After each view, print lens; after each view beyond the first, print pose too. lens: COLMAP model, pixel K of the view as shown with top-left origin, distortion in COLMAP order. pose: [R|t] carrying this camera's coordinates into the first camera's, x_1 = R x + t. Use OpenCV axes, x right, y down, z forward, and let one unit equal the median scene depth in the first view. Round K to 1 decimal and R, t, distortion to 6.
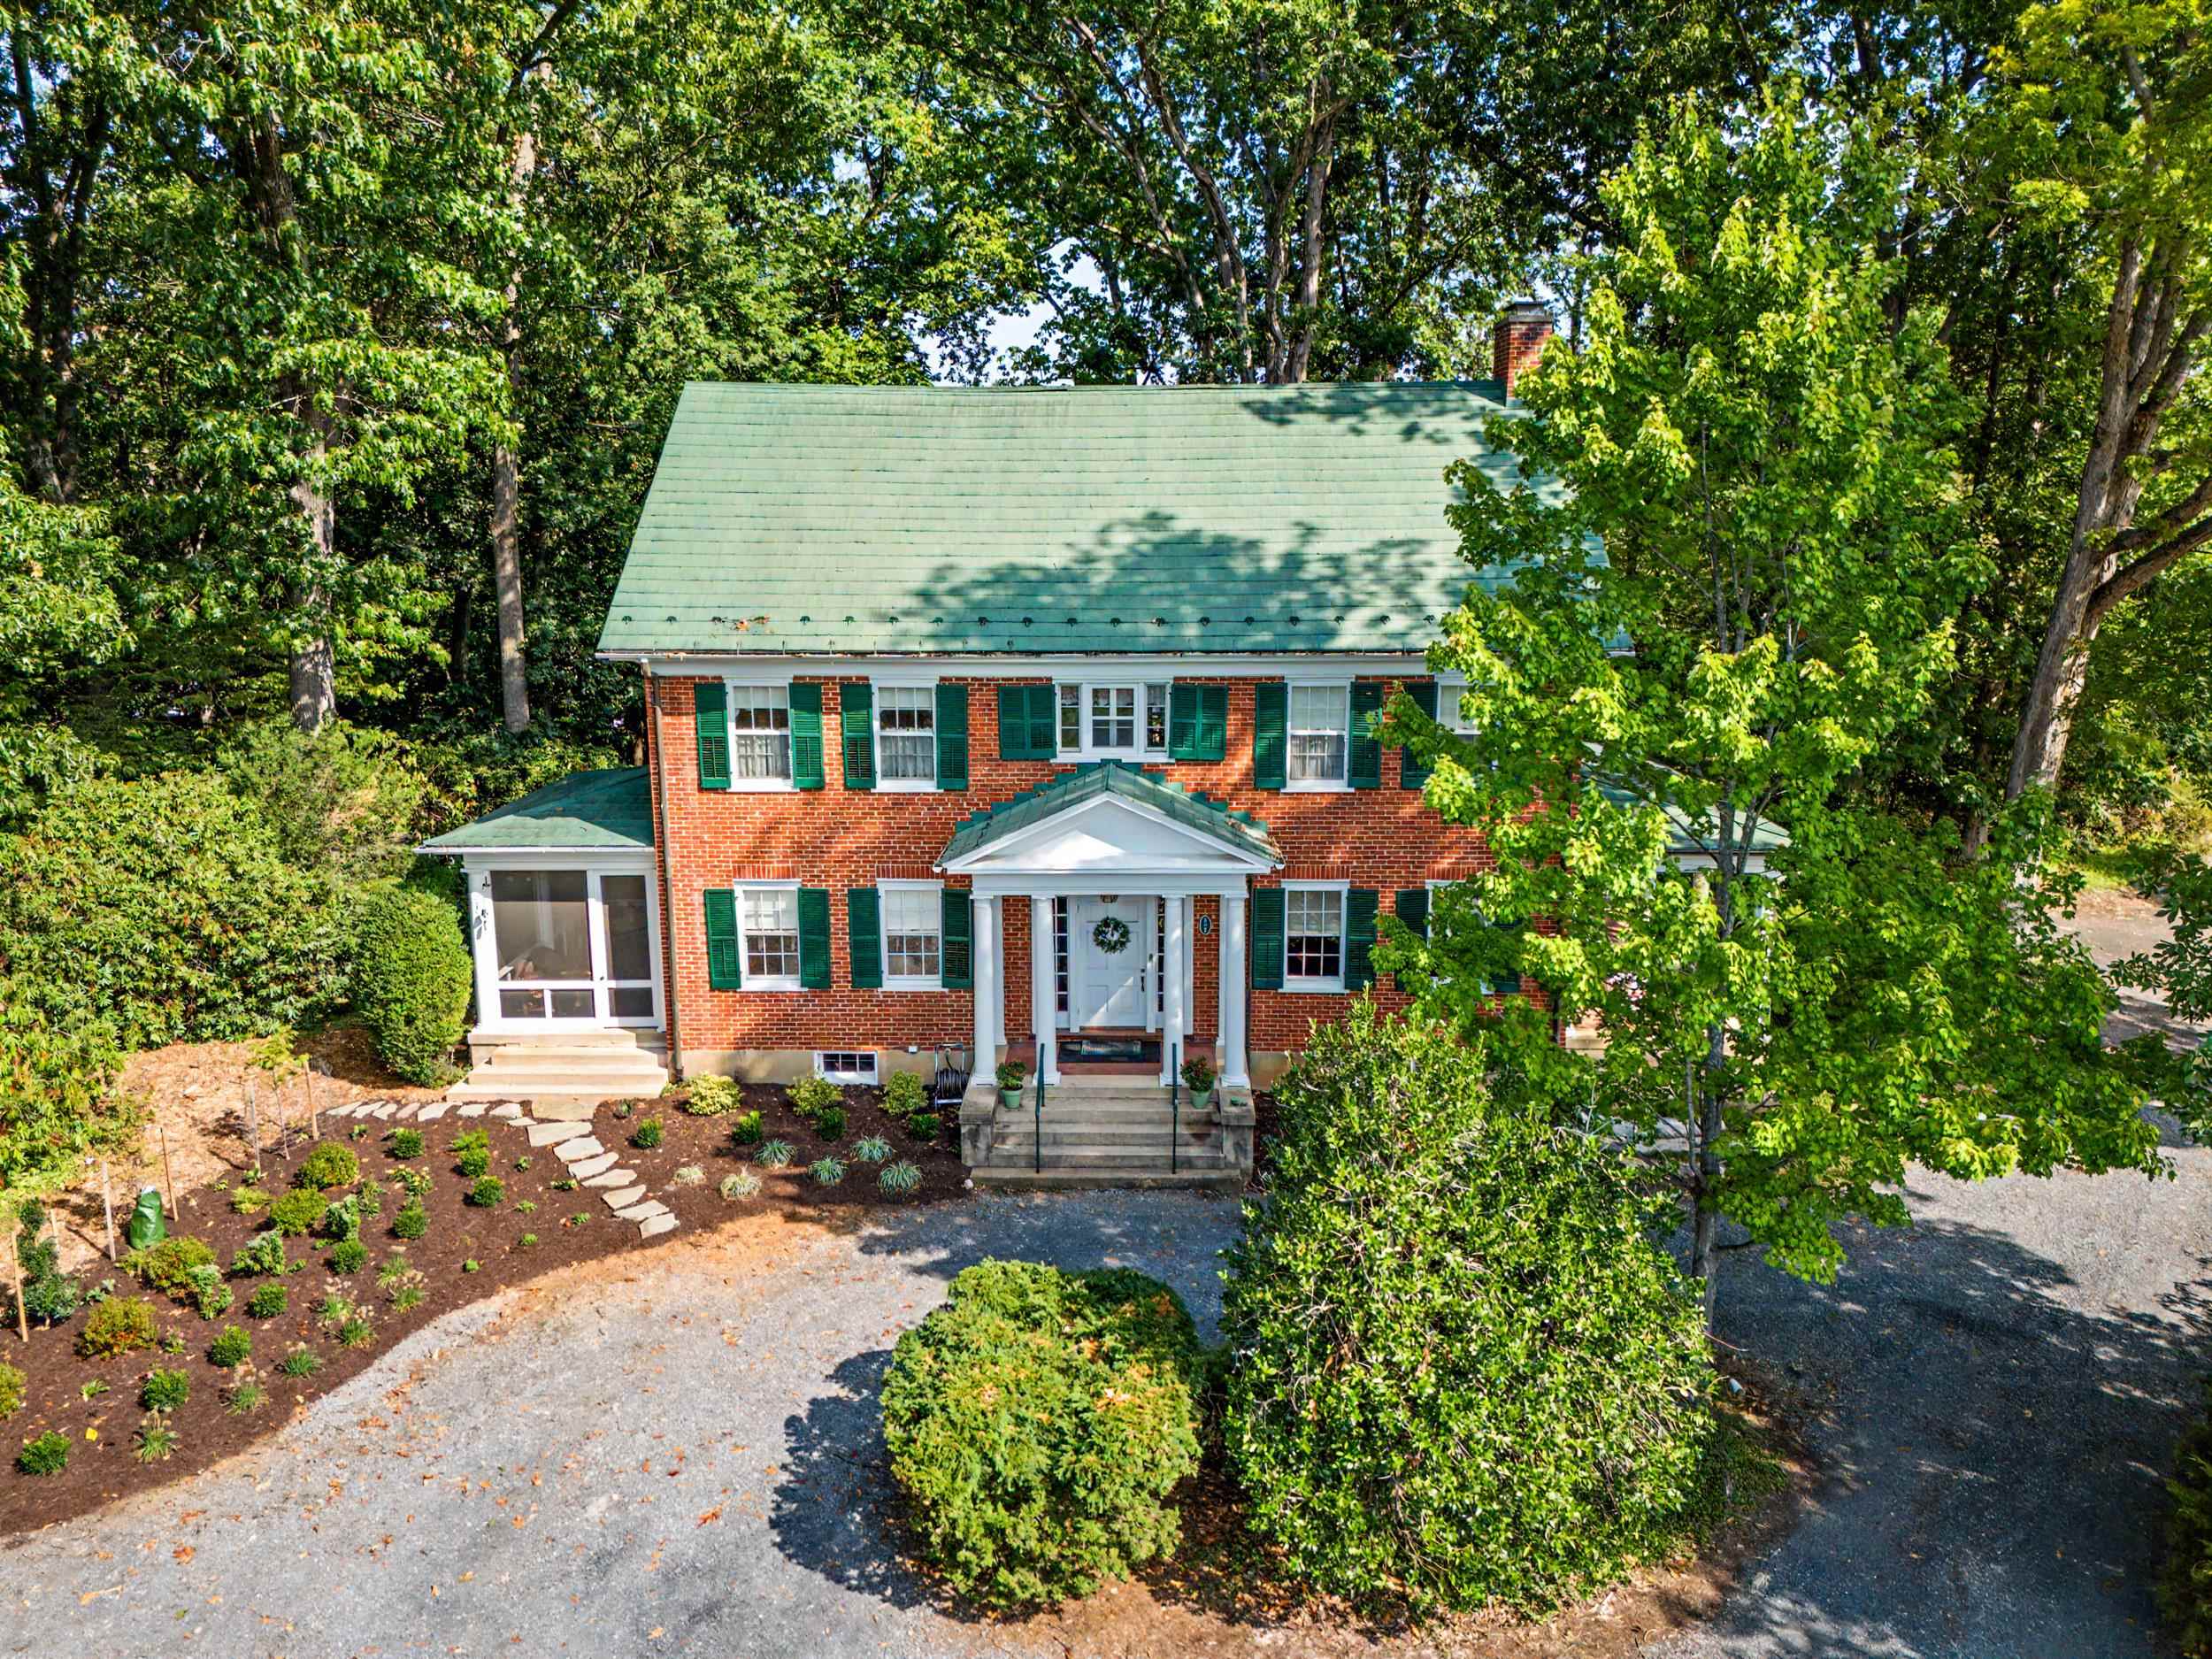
lens RADIAL K [[1626.9, 0, 1094.2], [0, 1626.9, 828.6], [0, 0, 1]] dist [0.094541, -0.111702]
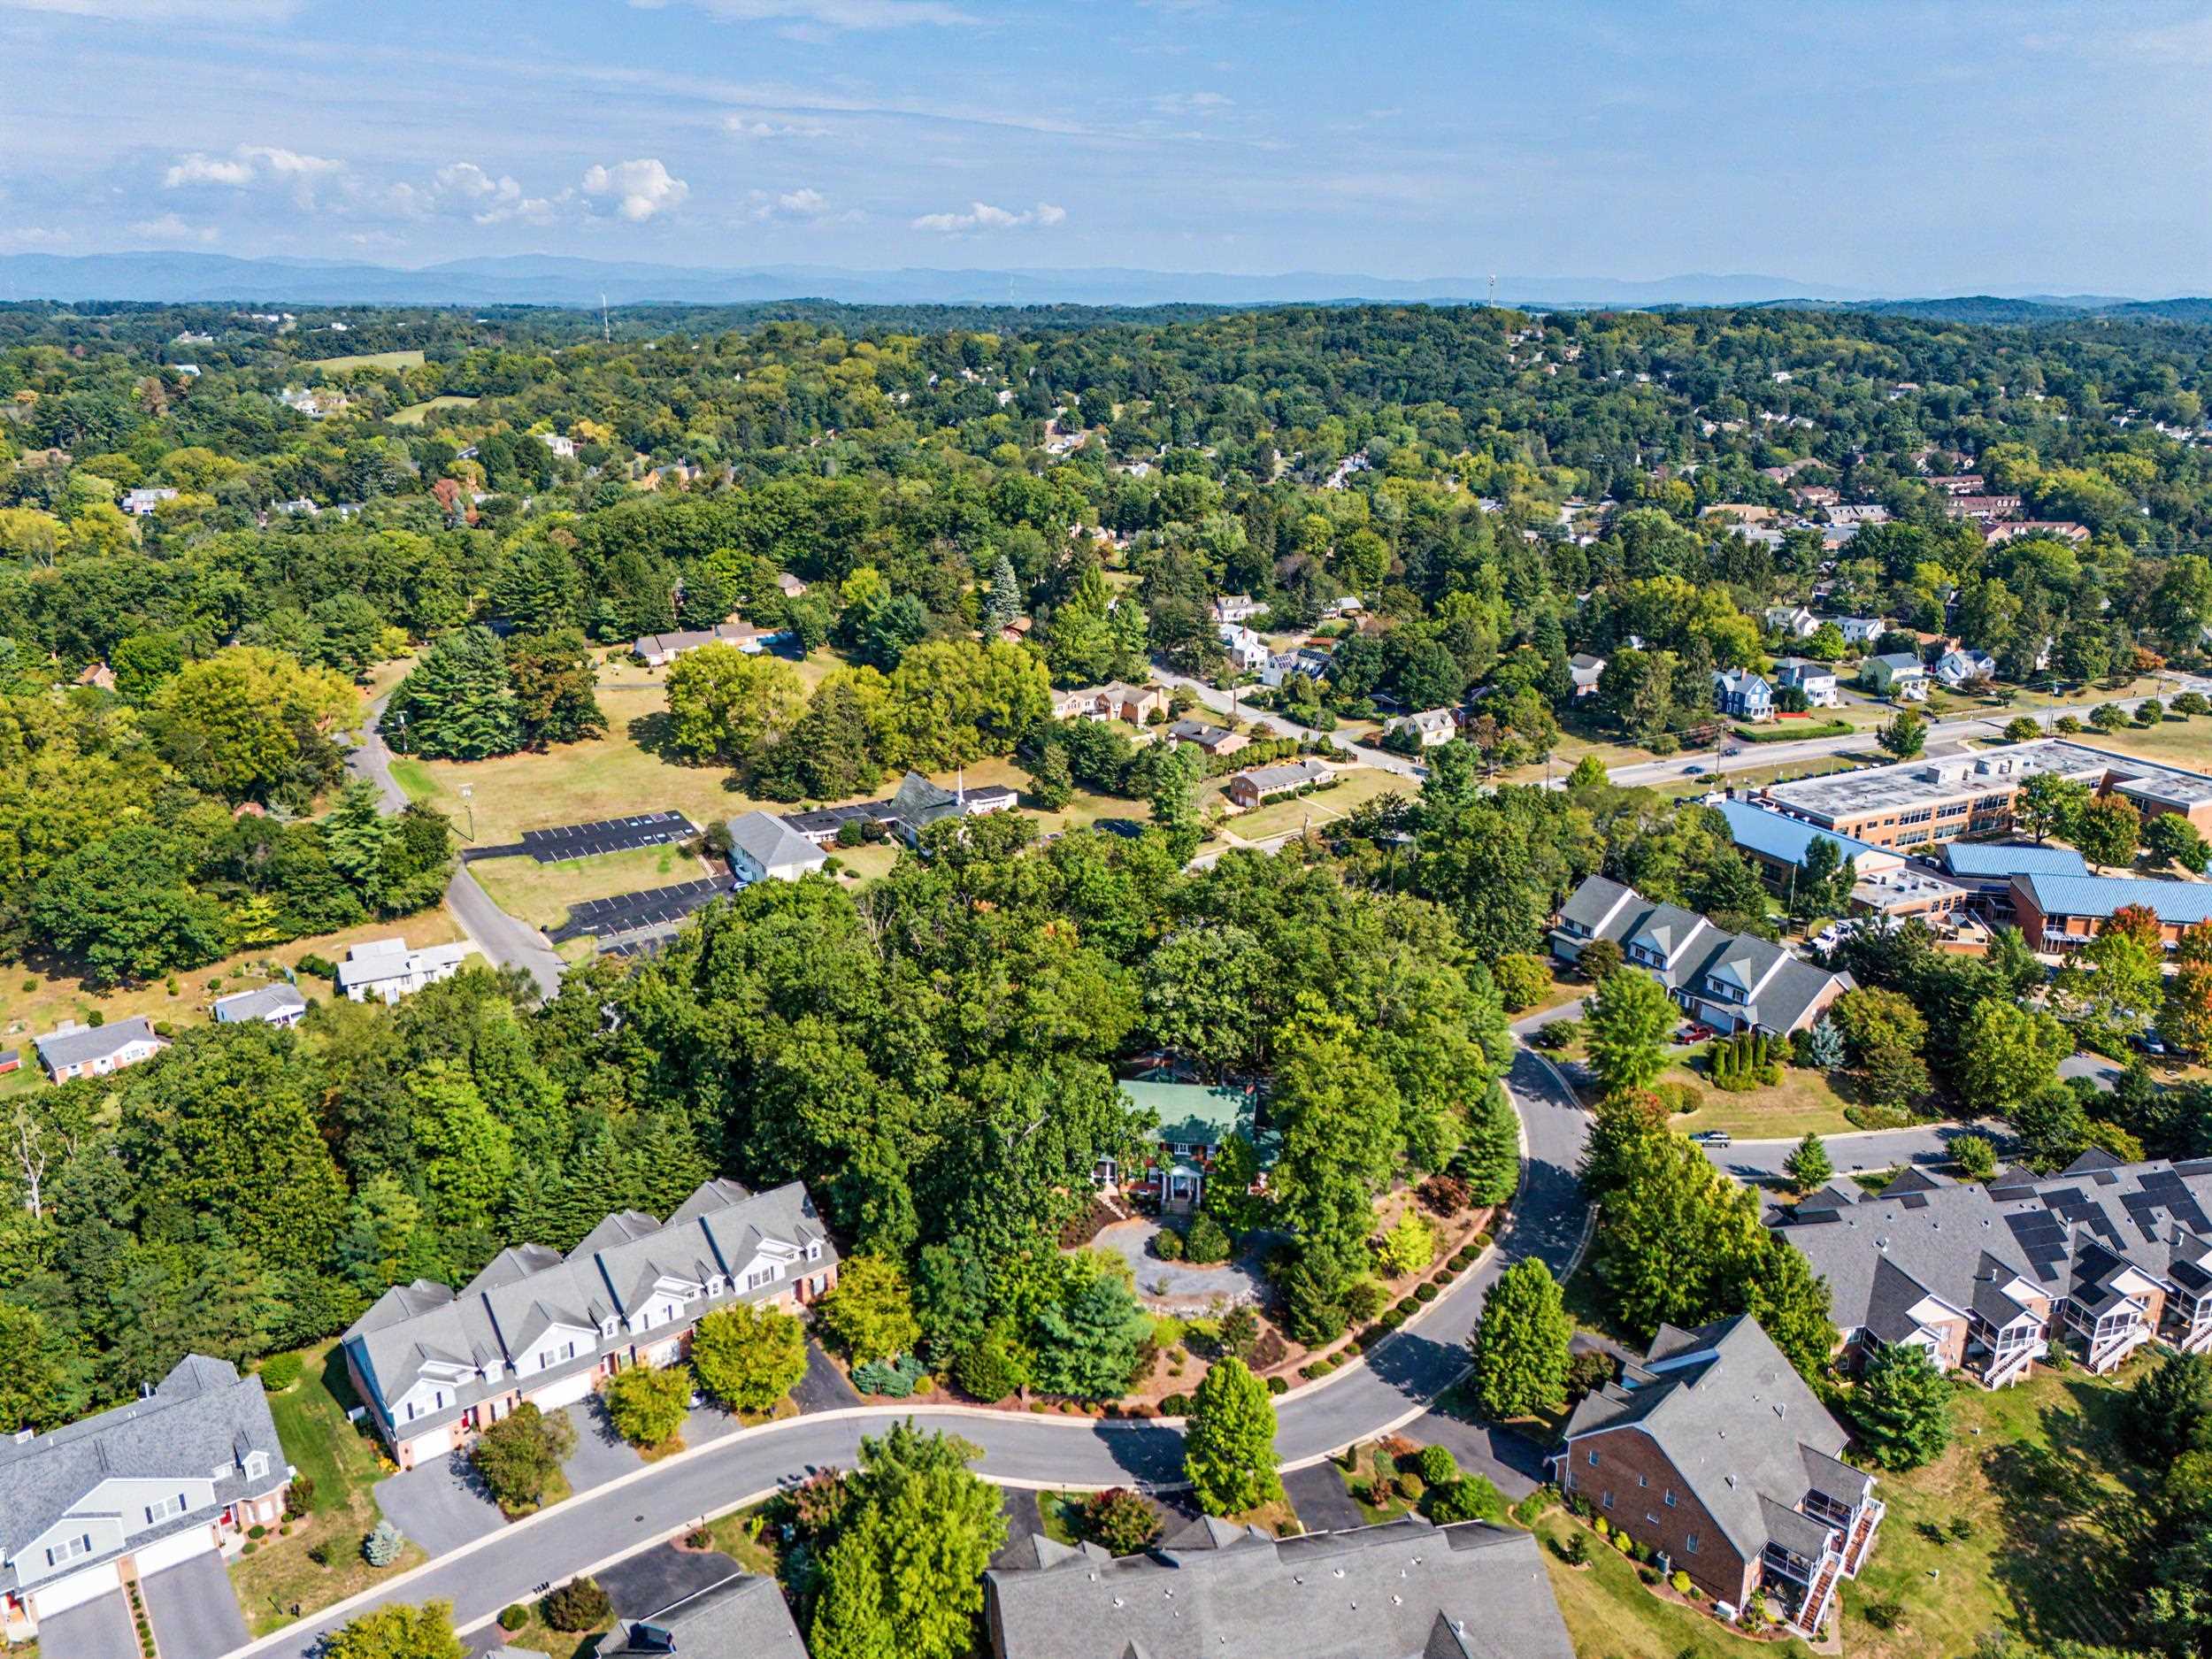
lens RADIAL K [[1626.9, 0, 1094.2], [0, 1626.9, 828.6], [0, 0, 1]] dist [0.094541, -0.111702]
pose [[0.994289, 0.034900, -0.100855, 0.290093], [-0.023591, 0.993515, 0.111226, -2.223190], [0.104082, -0.108211, 0.988664, -5.893629]]
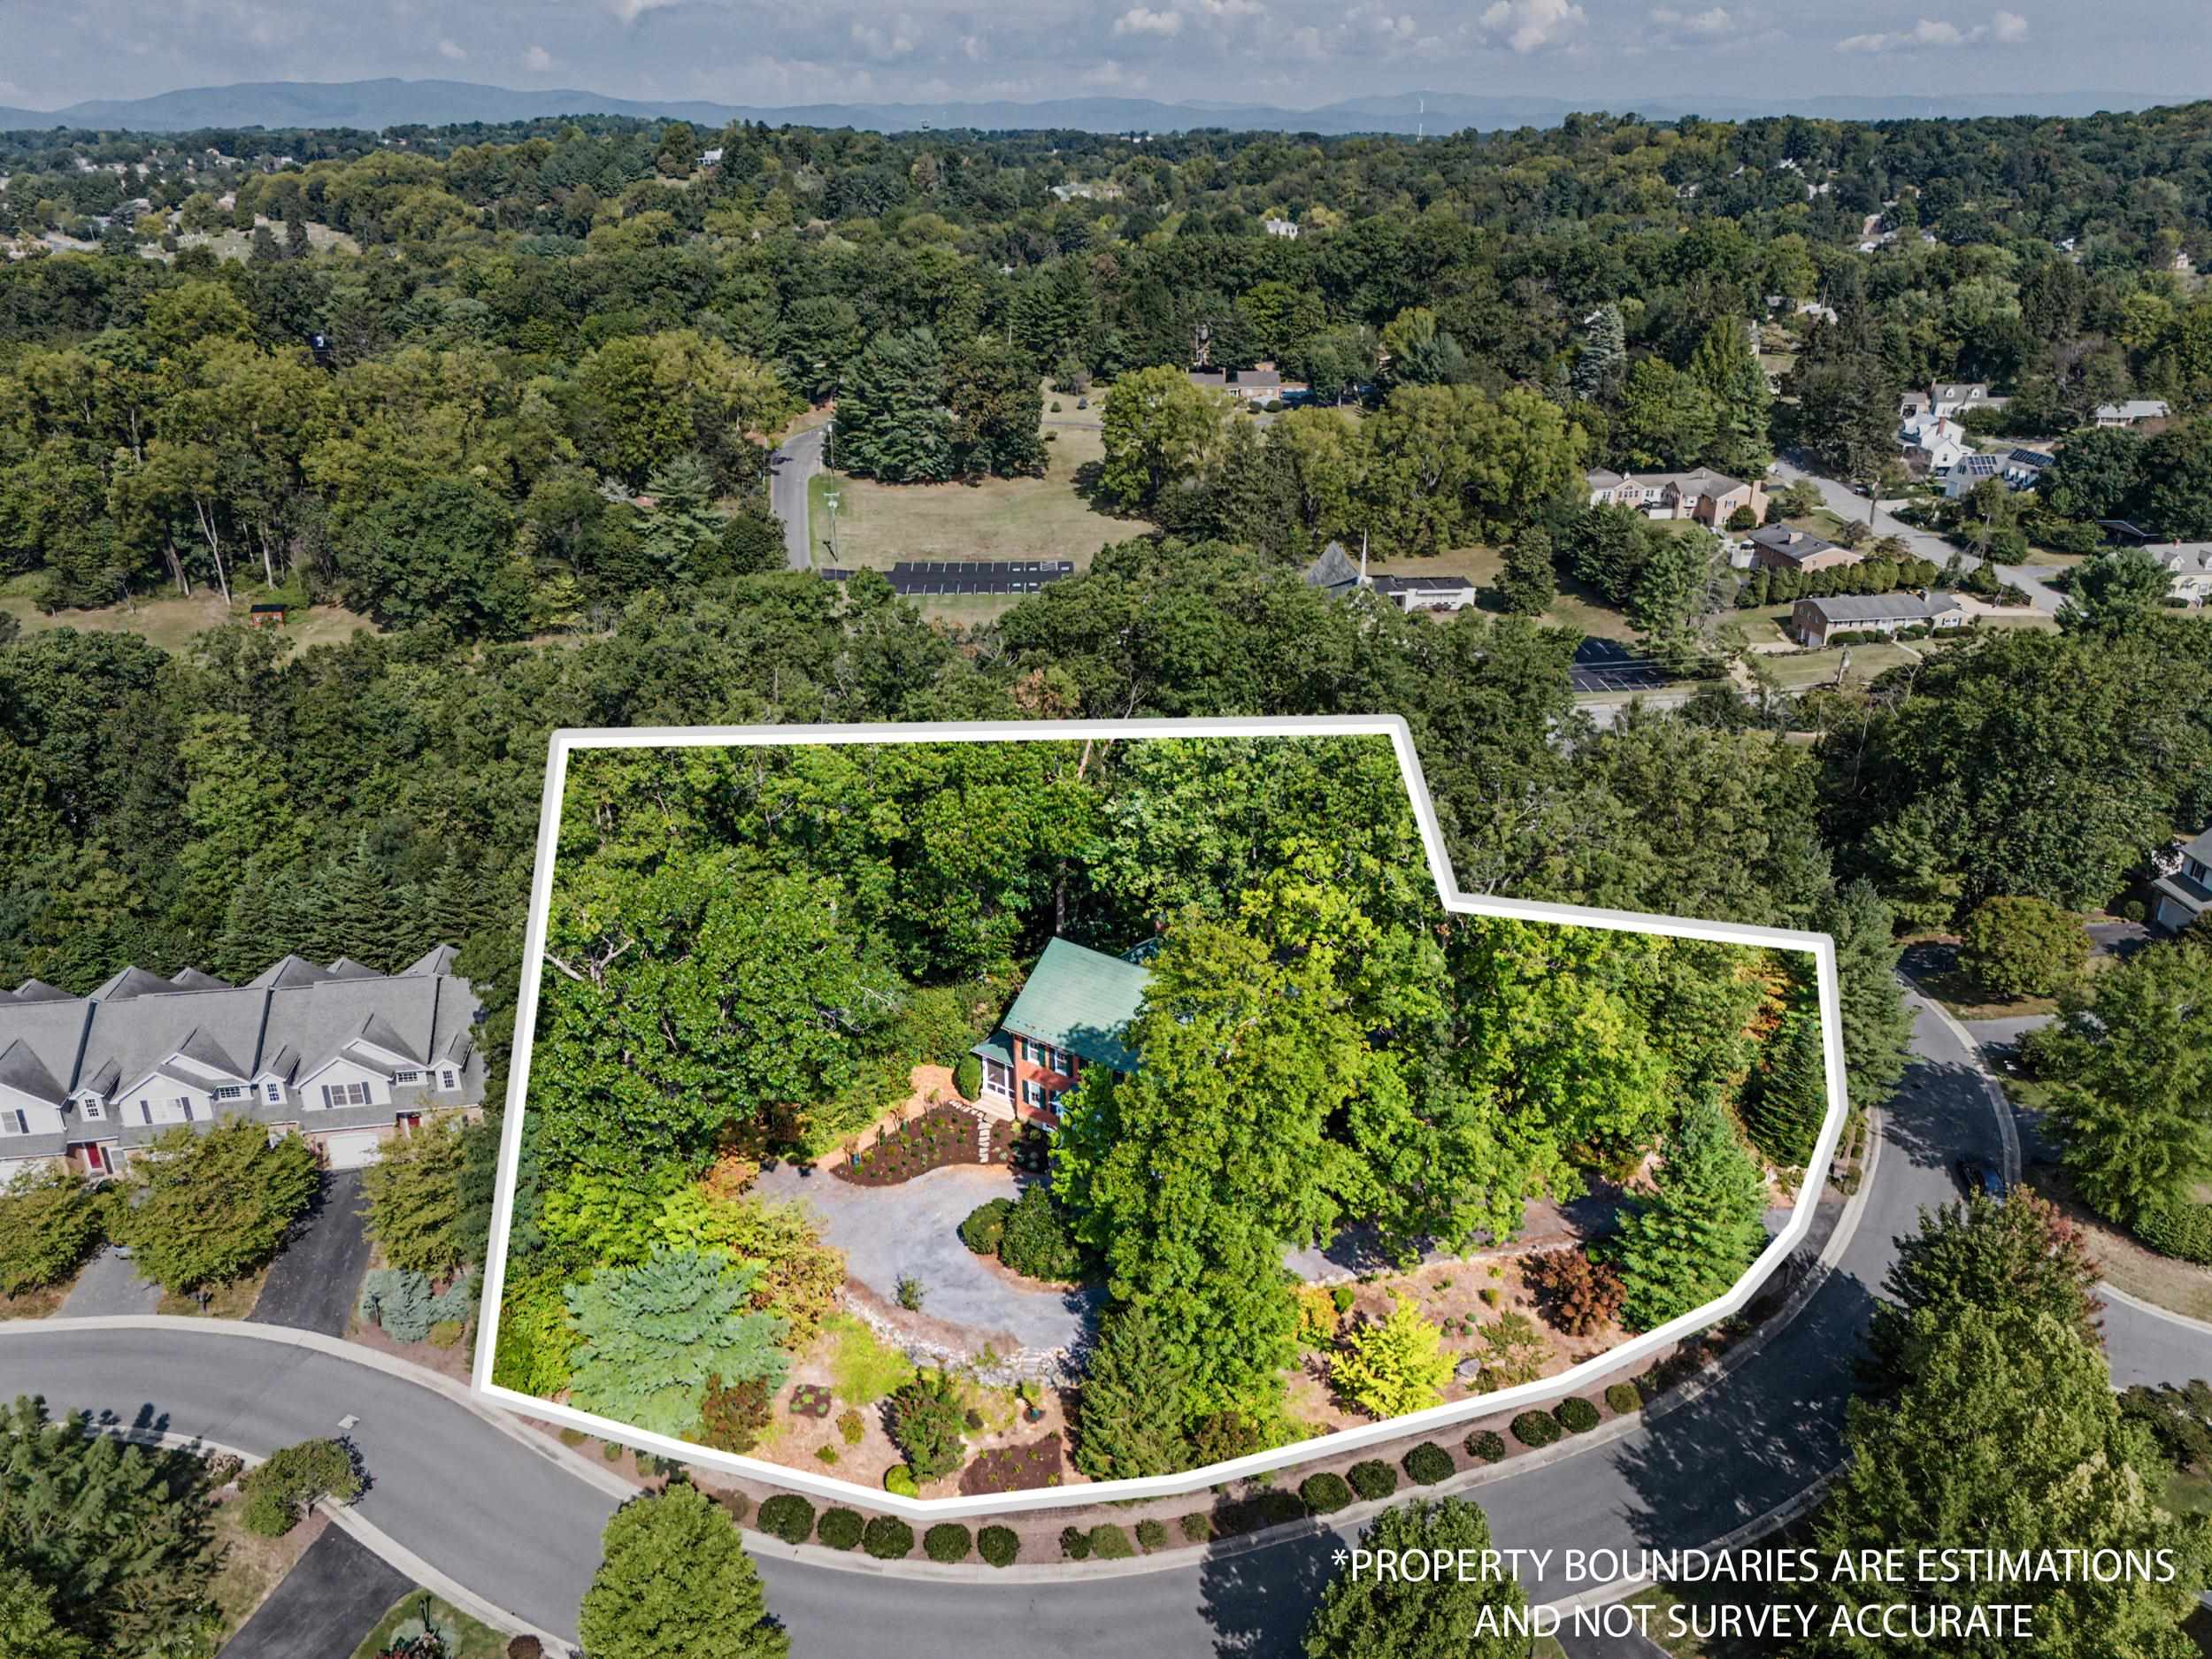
lens RADIAL K [[1626.9, 0, 1094.2], [0, 1626.9, 828.6], [0, 0, 1]] dist [0.094541, -0.111702]
pose [[0.825449, 0.220058, -0.519815, 1.957345], [-0.114766, 0.967073, 0.227155, -1.567613], [0.552686, -0.127847, 0.823525, -2.269232]]
